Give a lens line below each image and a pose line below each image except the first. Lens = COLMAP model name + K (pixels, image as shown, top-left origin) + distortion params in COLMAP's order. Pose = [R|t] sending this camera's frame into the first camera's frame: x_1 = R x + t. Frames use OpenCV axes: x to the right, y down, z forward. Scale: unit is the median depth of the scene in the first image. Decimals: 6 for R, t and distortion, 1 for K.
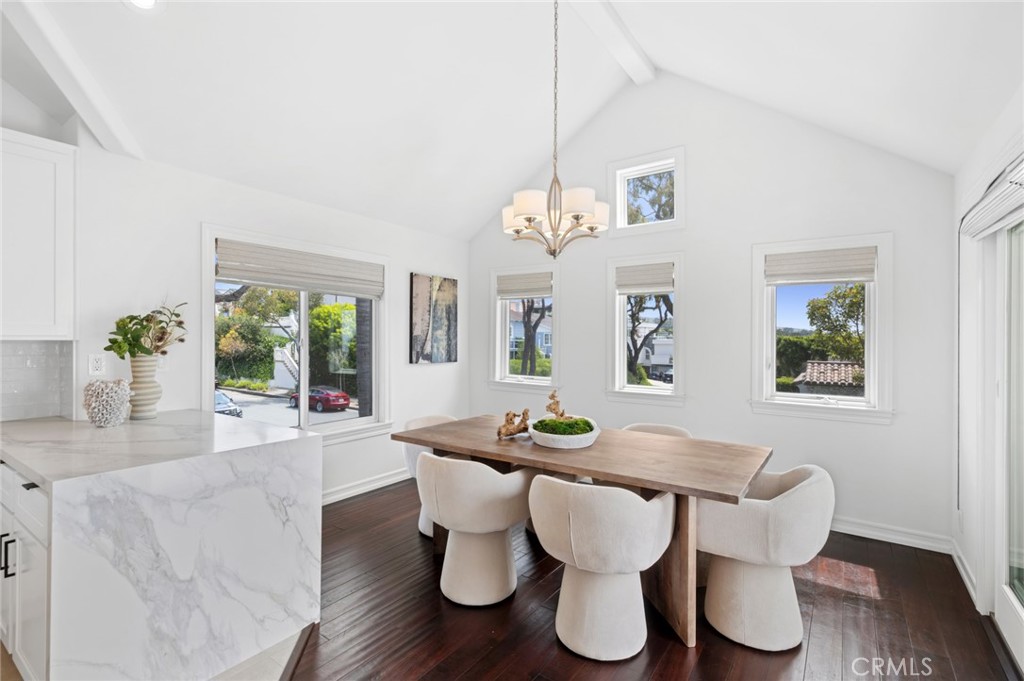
lens RADIAL K [[481.4, 0, 516.1], [0, 481.4, 336.2], [0, 0, 1]] dist [0.002722, -0.000404]
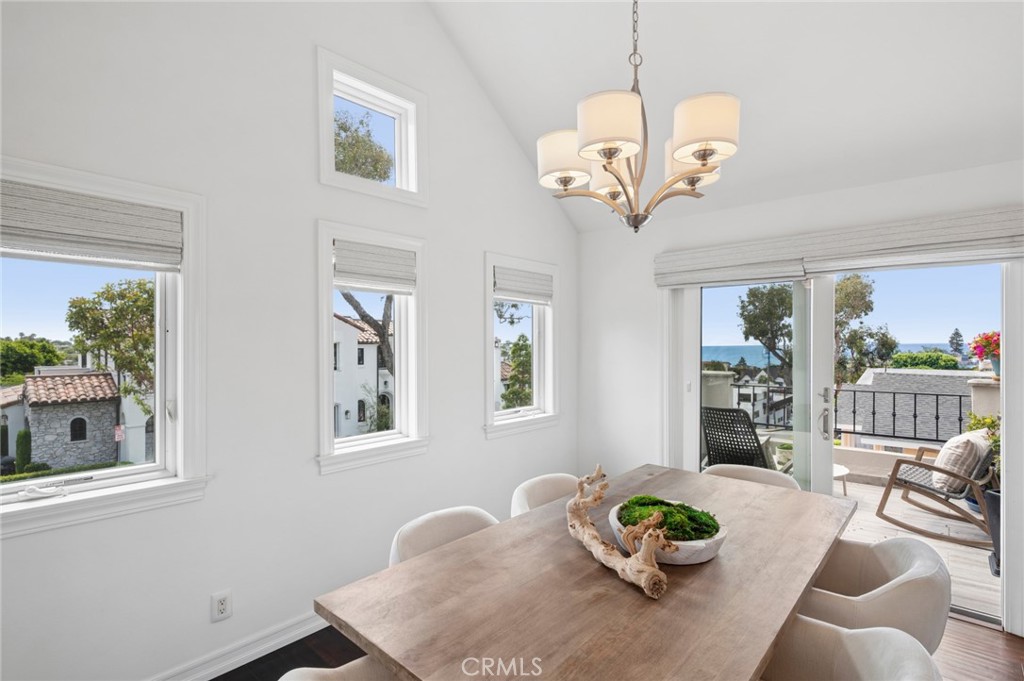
lens RADIAL K [[481.4, 0, 503.1], [0, 481.4, 339.5], [0, 0, 1]] dist [0.002722, -0.000404]
pose [[0.150675, 0.003309, 0.988578, -0.297542], [0.001857, 0.999992, -0.003631, -0.018330], [-0.988582, 0.002383, 0.150668, 0.643864]]
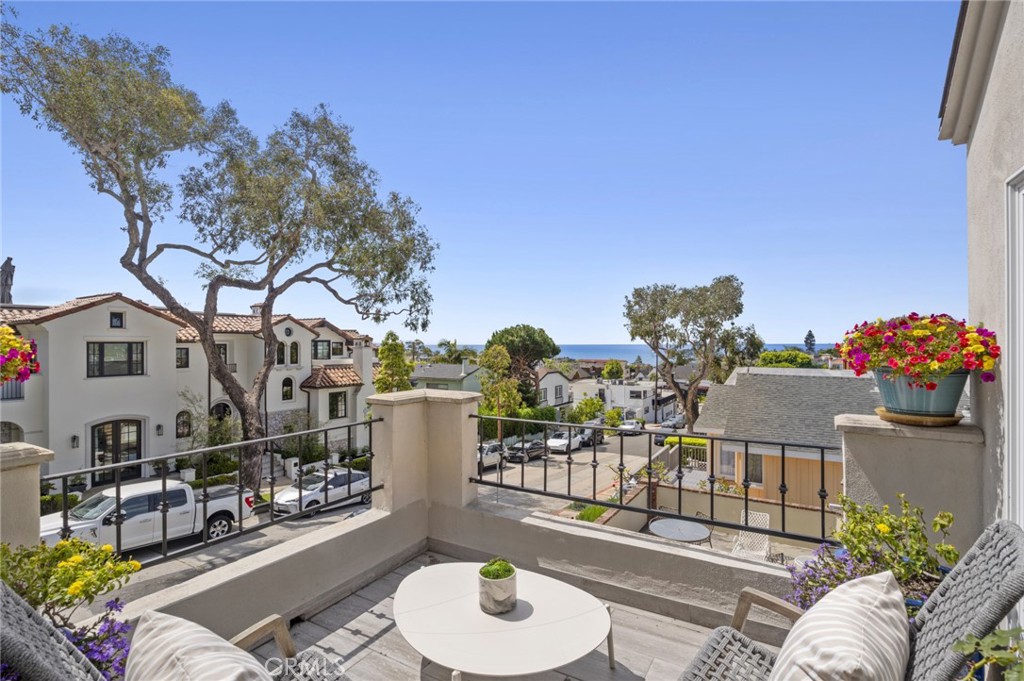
lens RADIAL K [[481.4, 0, 504.9], [0, 481.4, 343.3], [0, 0, 1]] dist [0.002722, -0.000404]
pose [[-0.038375, -0.005984, 0.999246, 0.314406], [-0.000890, 0.999982, 0.005954, -0.016475], [-0.999263, -0.000661, -0.038379, 0.230523]]
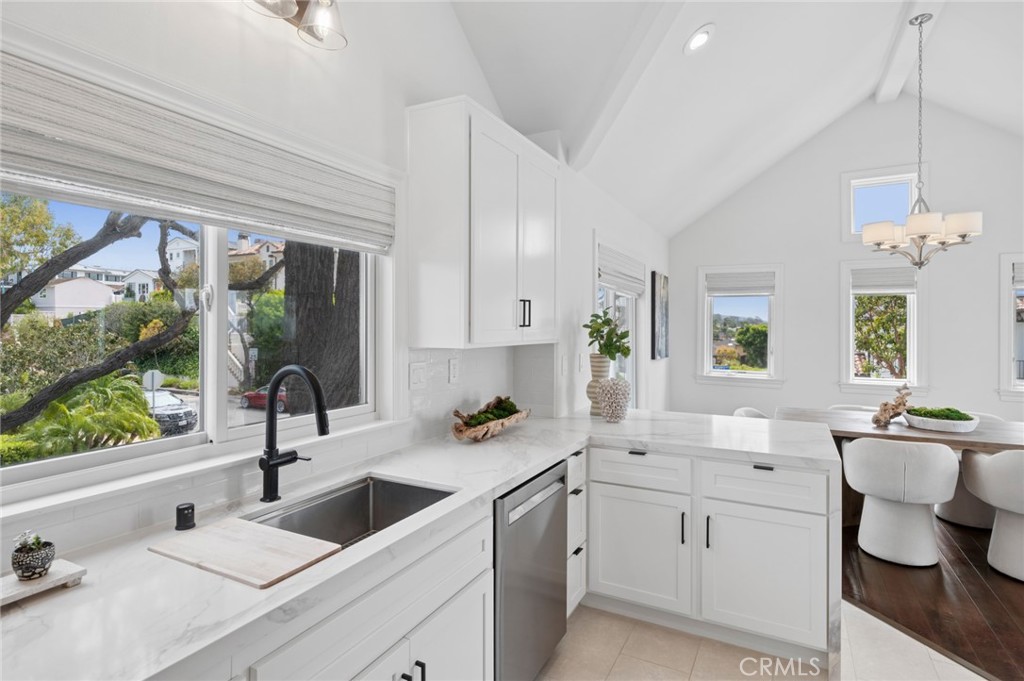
lens RADIAL K [[535.1, 0, 512.8], [0, 535.1, 324.2], [0, 0, 1]] dist [0.000110, 0.000037]
pose [[0.993002, 0.000340, 0.118097, -0.620360], [-0.000238, 1.000000, -0.000871, -0.016993], [-0.118097, 0.000837, 0.993002, -0.093790]]
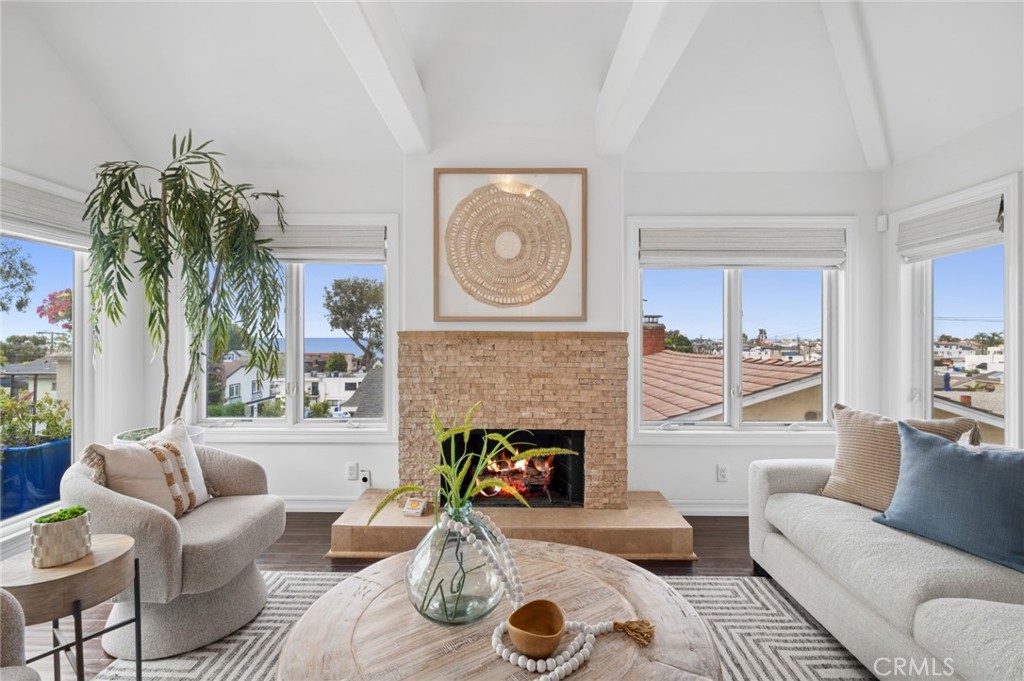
lens RADIAL K [[481.4, 0, 510.8], [0, 481.4, 336.5], [0, 0, 1]] dist [0.002722, -0.000404]
pose [[-0.559975, -0.008006, 0.828471, -0.195098], [-0.009982, 0.999946, 0.002917, 0.026078], [-0.828450, -0.006636, -0.560024, -0.265231]]
